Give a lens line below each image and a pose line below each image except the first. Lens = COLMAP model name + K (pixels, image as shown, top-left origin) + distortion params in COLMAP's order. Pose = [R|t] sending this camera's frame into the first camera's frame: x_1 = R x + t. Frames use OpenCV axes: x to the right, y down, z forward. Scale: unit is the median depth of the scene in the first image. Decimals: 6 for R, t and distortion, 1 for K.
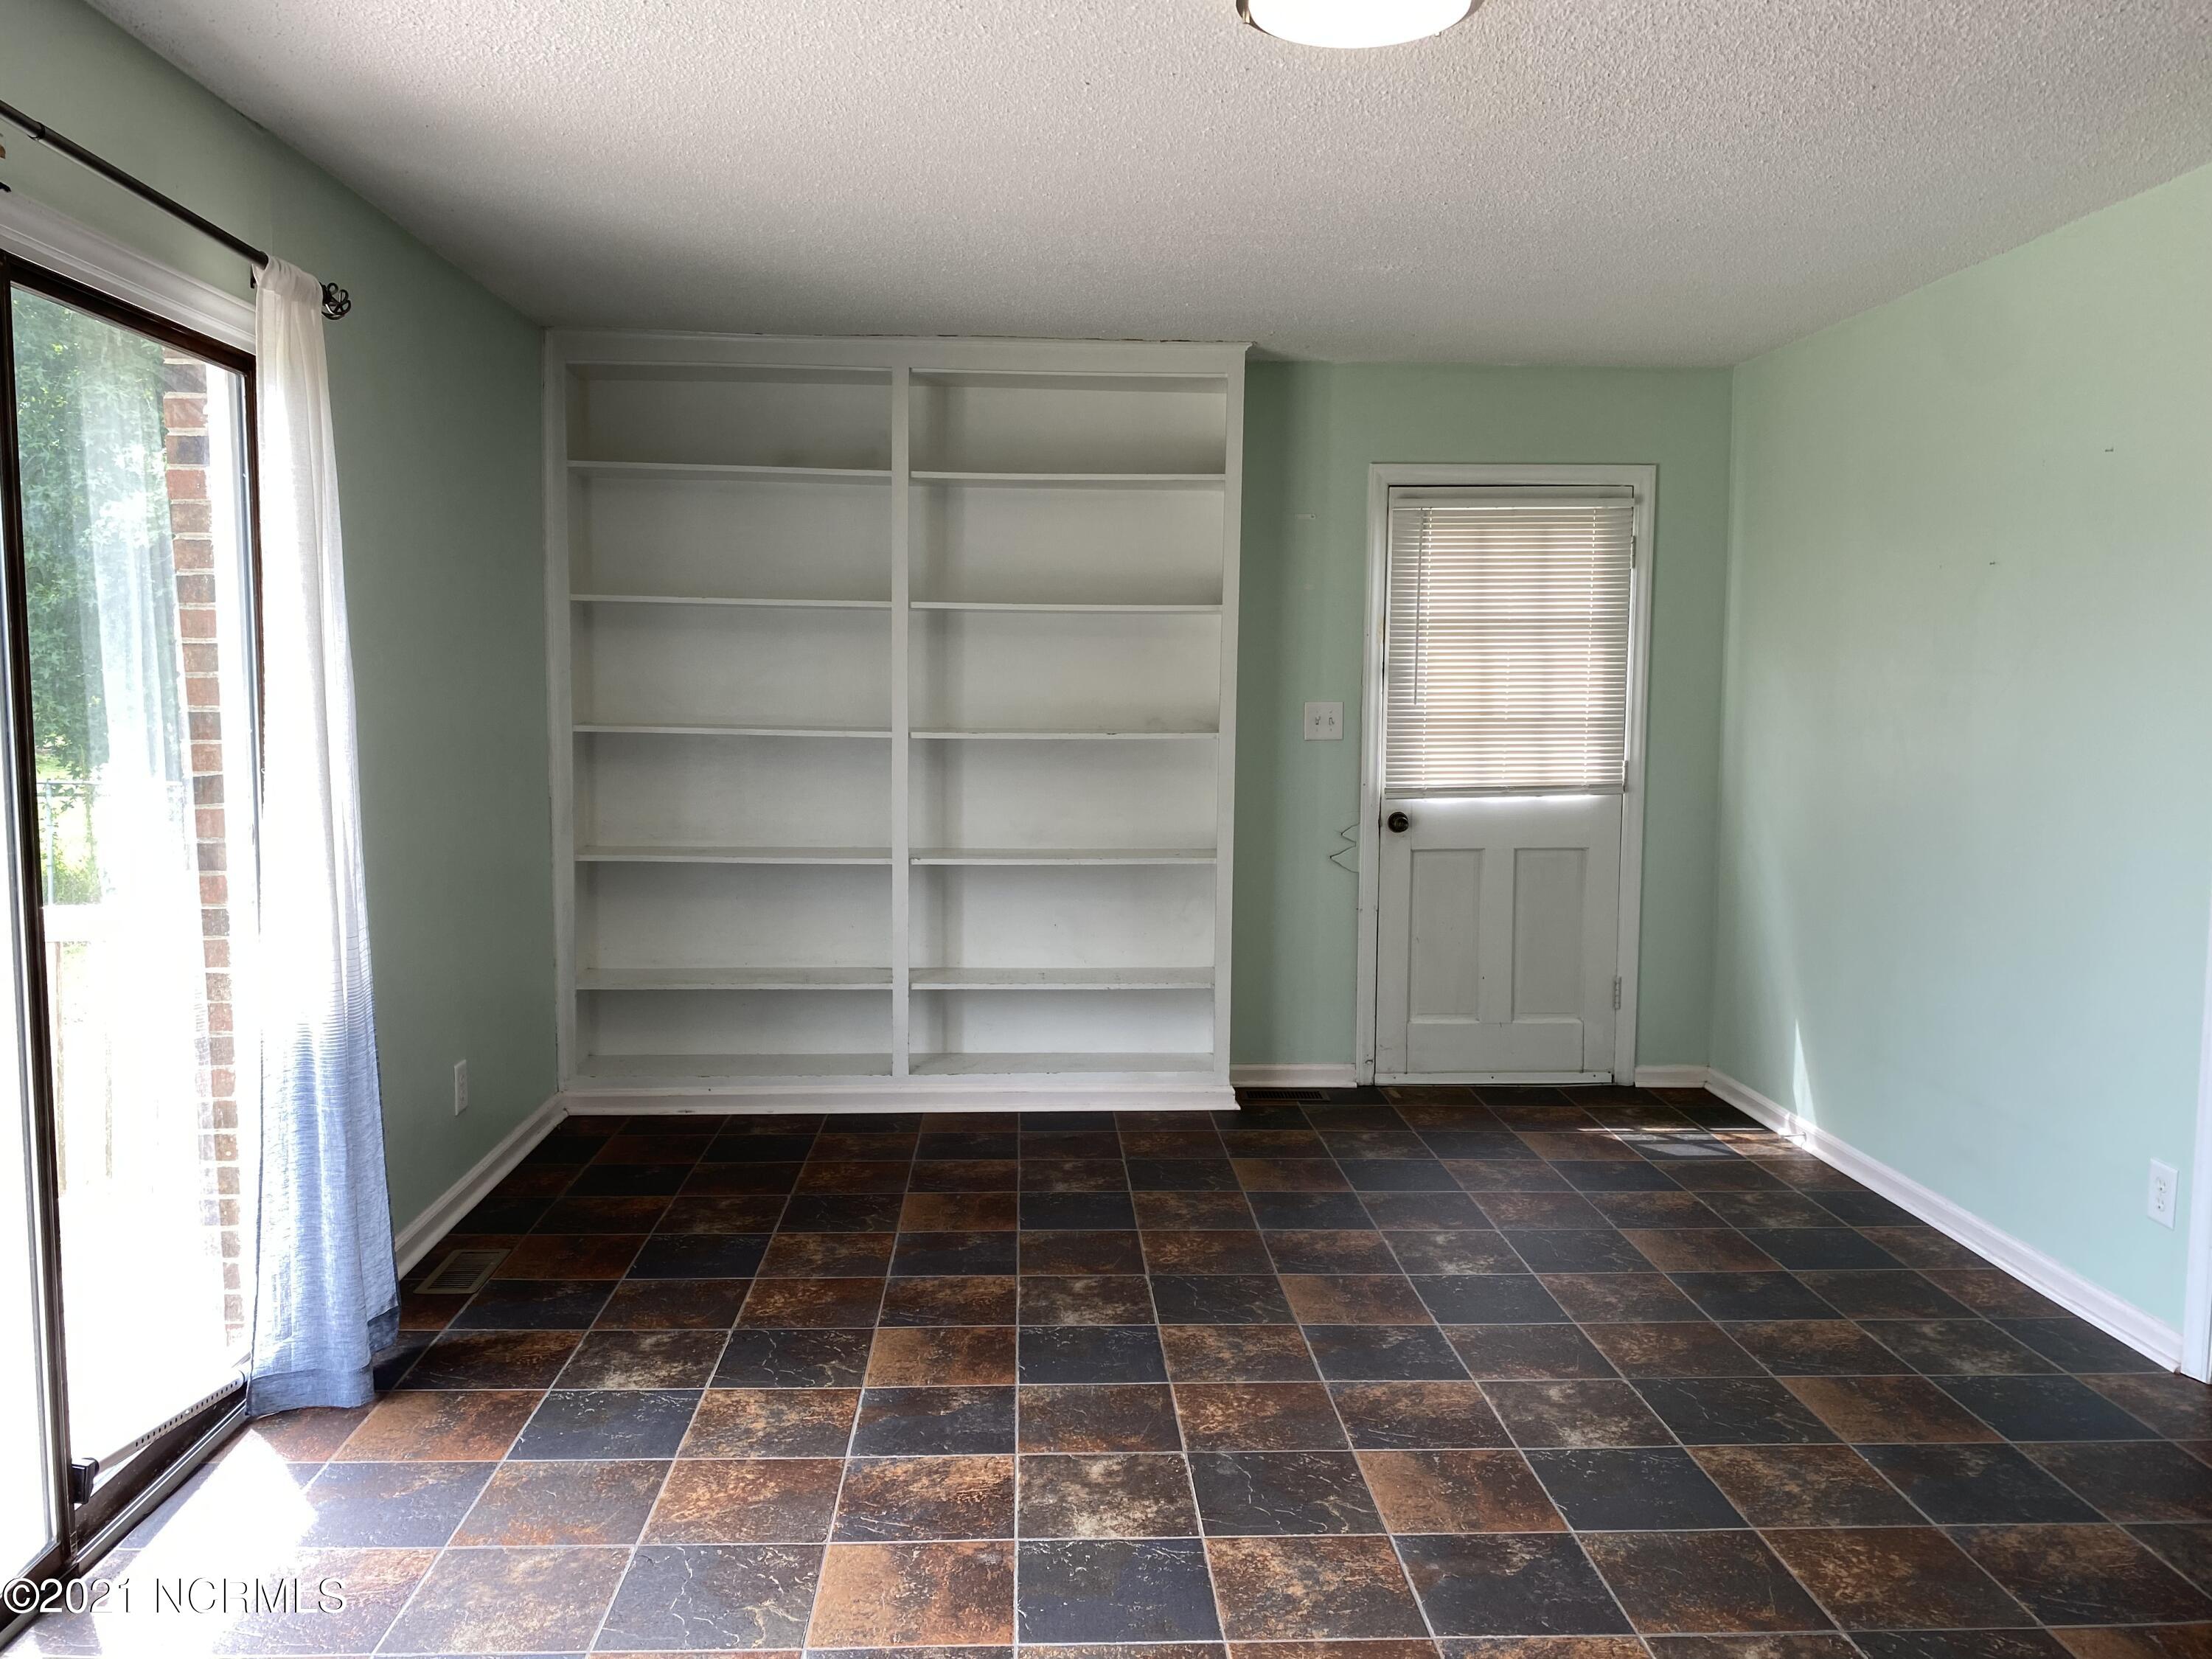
lens RADIAL K [[1726.3, 0, 1091.5], [0, 1726.3, 828.0], [0, 0, 1]] dist [0.003810, -0.007175]
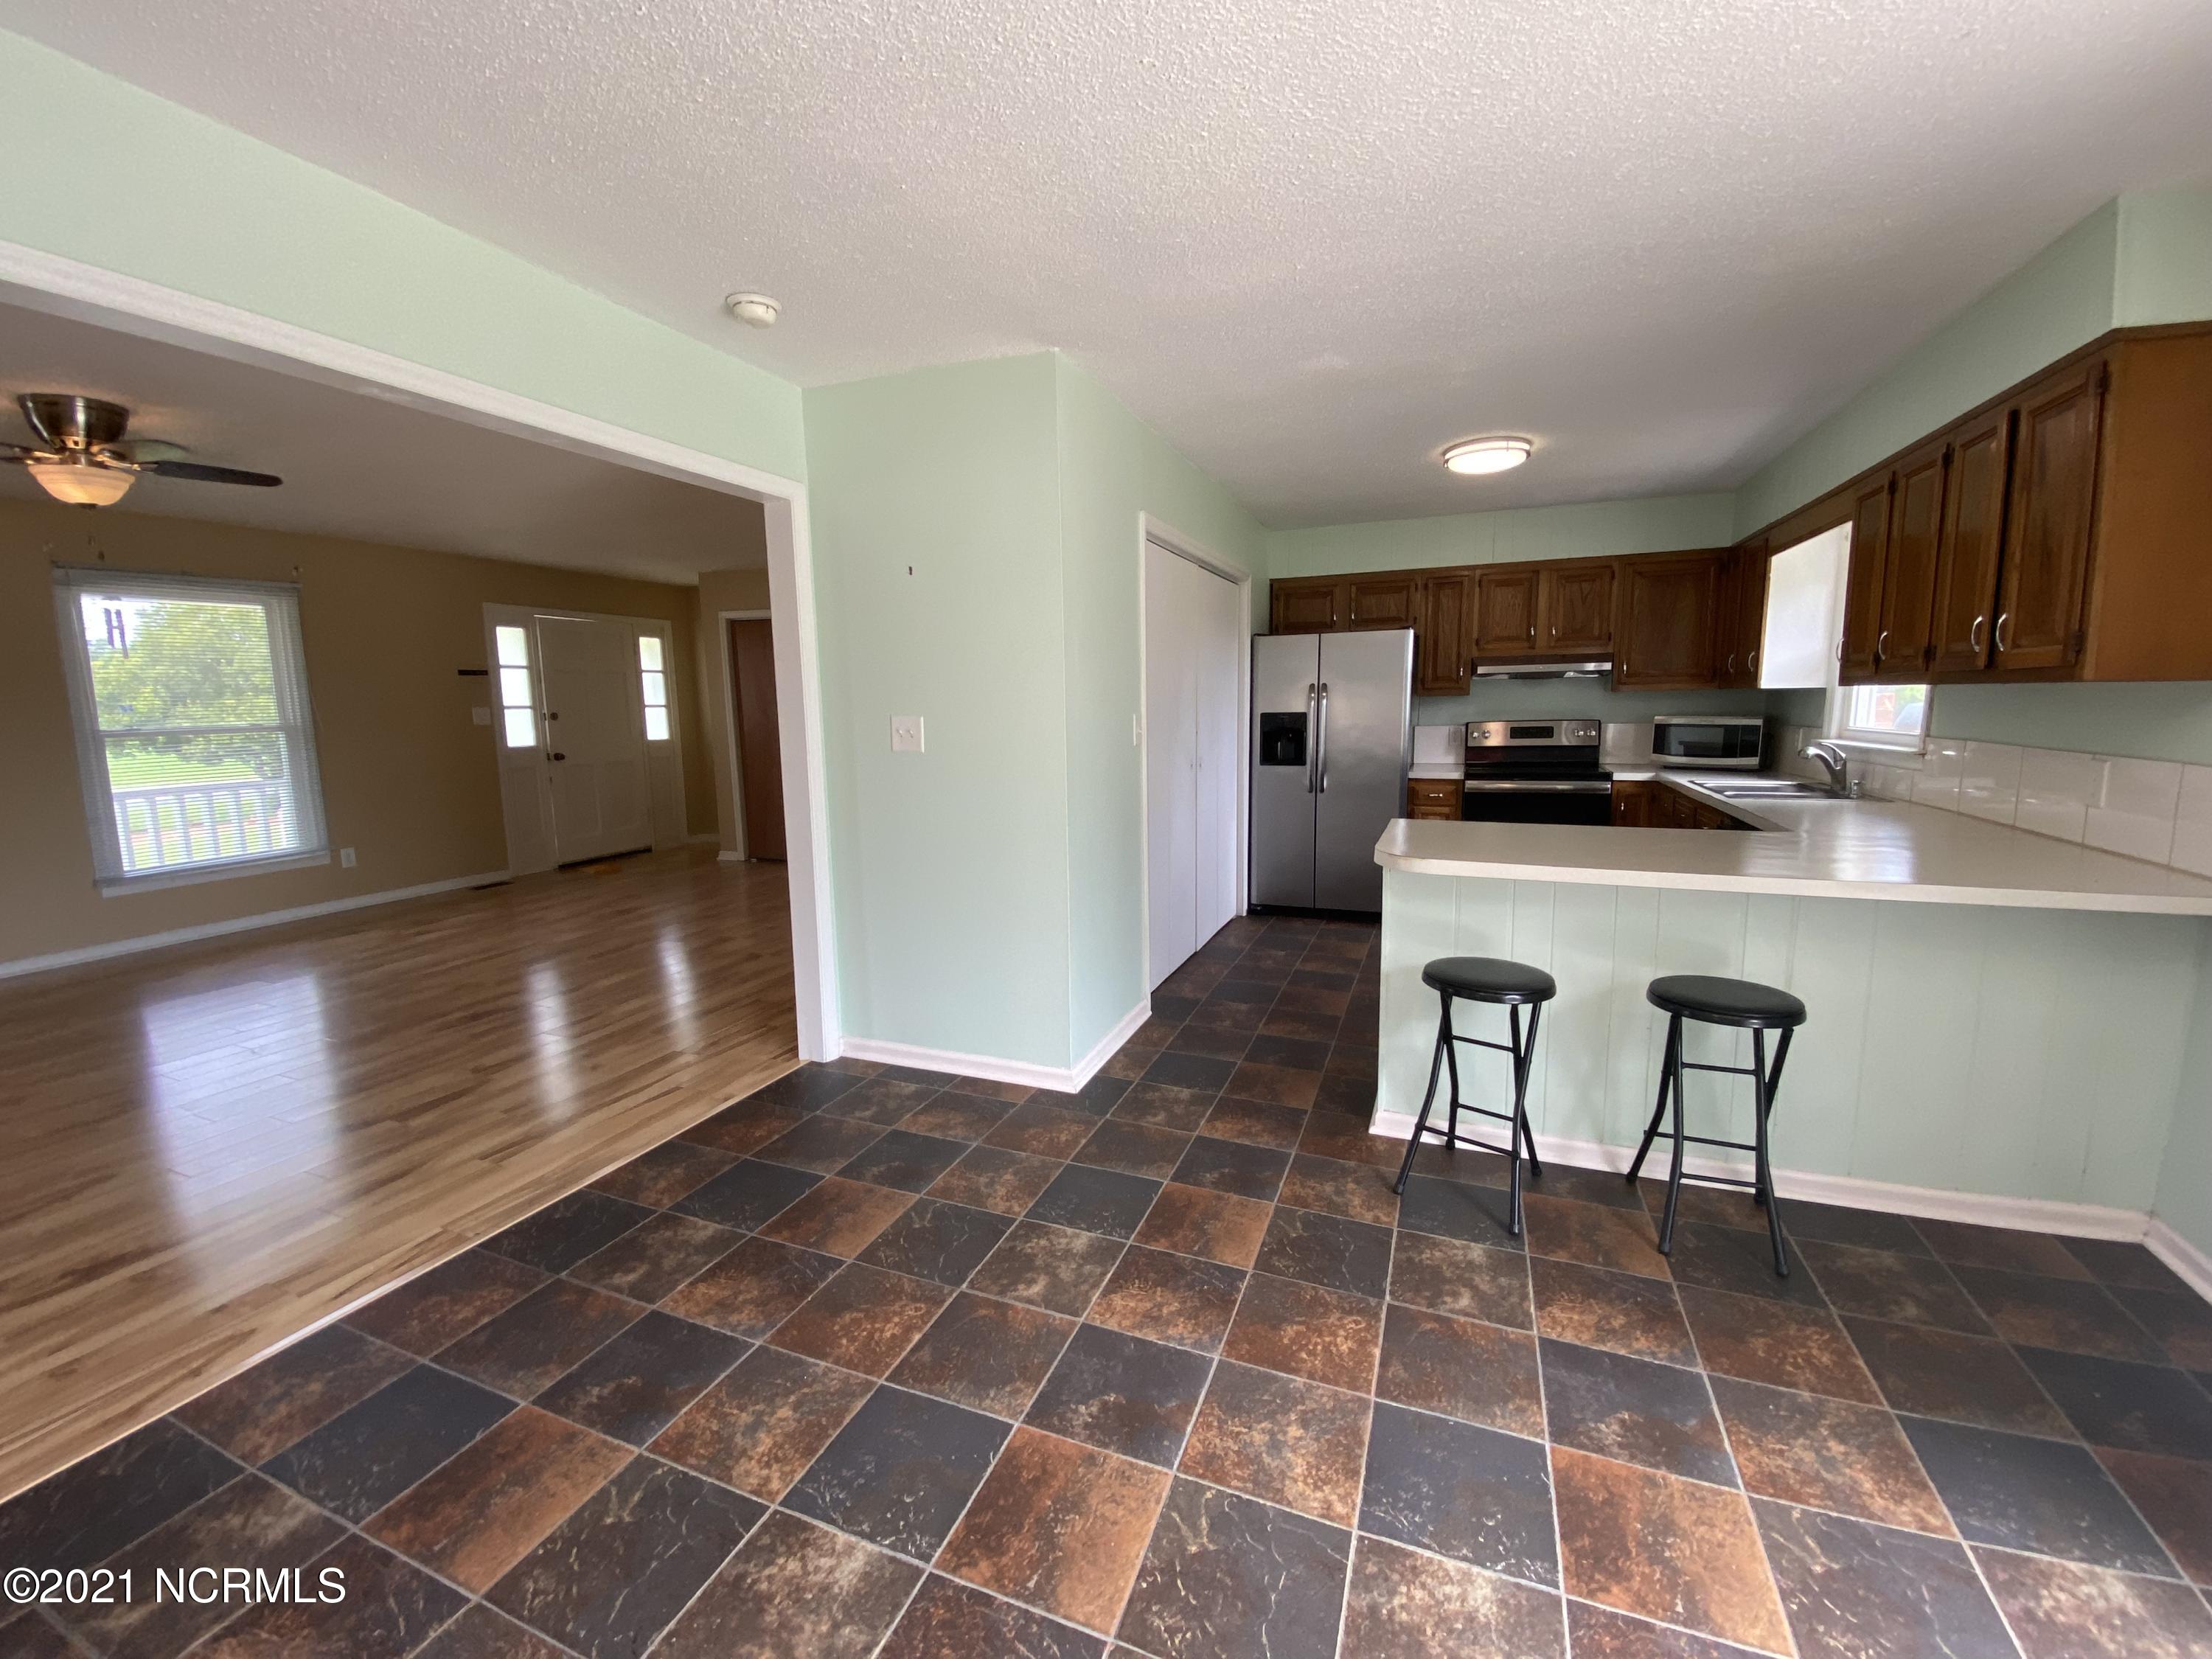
lens RADIAL K [[907.6, 0, 1095.1], [0, 907.6, 827.1], [0, 0, 1]] dist [-0.000788, -0.011500]
pose [[-0.911943, -0.049008, 0.407381, -0.001674], [0.044181, 0.975341, 0.216237, -0.058729], [-0.407932, 0.215194, -0.887290, 0.790319]]
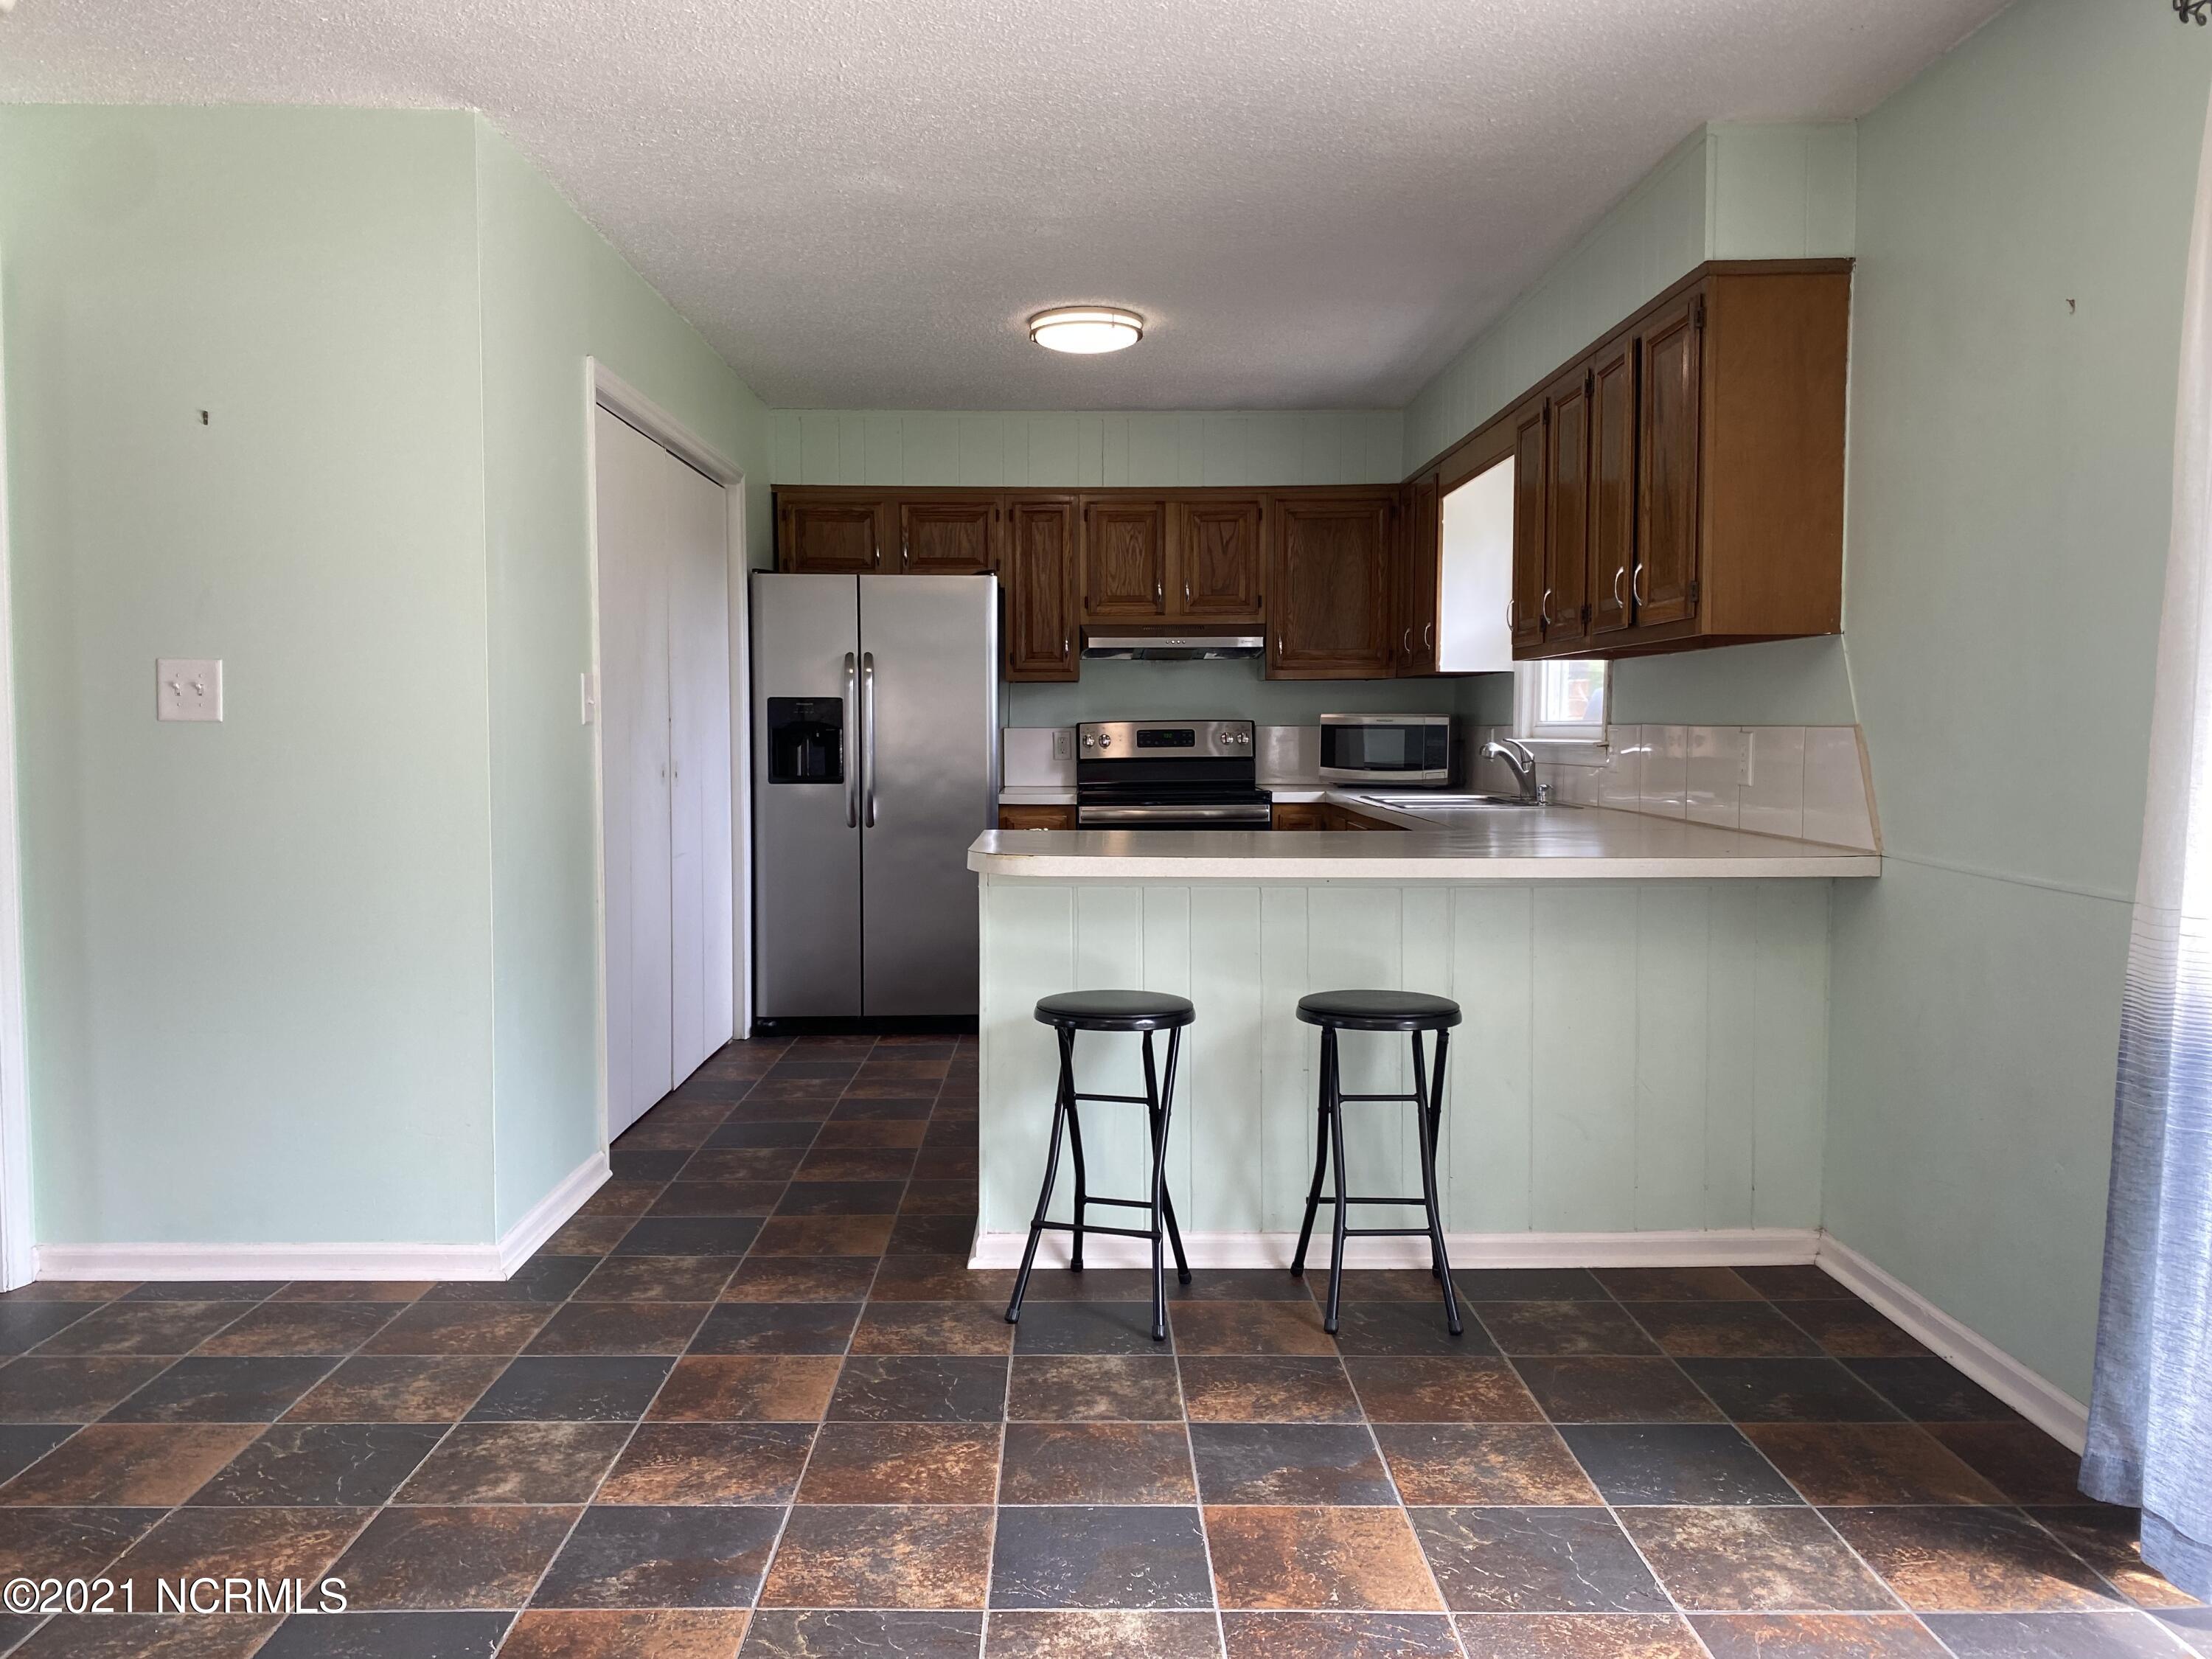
lens RADIAL K [[1726.3, 0, 1107.2], [0, 1726.3, 843.1], [0, 0, 1]] dist [0.003810, -0.007175]
pose [[-0.999772, -0.007360, 0.020034, -0.008445], [-0.004266, 0.988627, 0.150326, -0.041951], [-0.020913, 0.150207, -0.988433, 0.929981]]
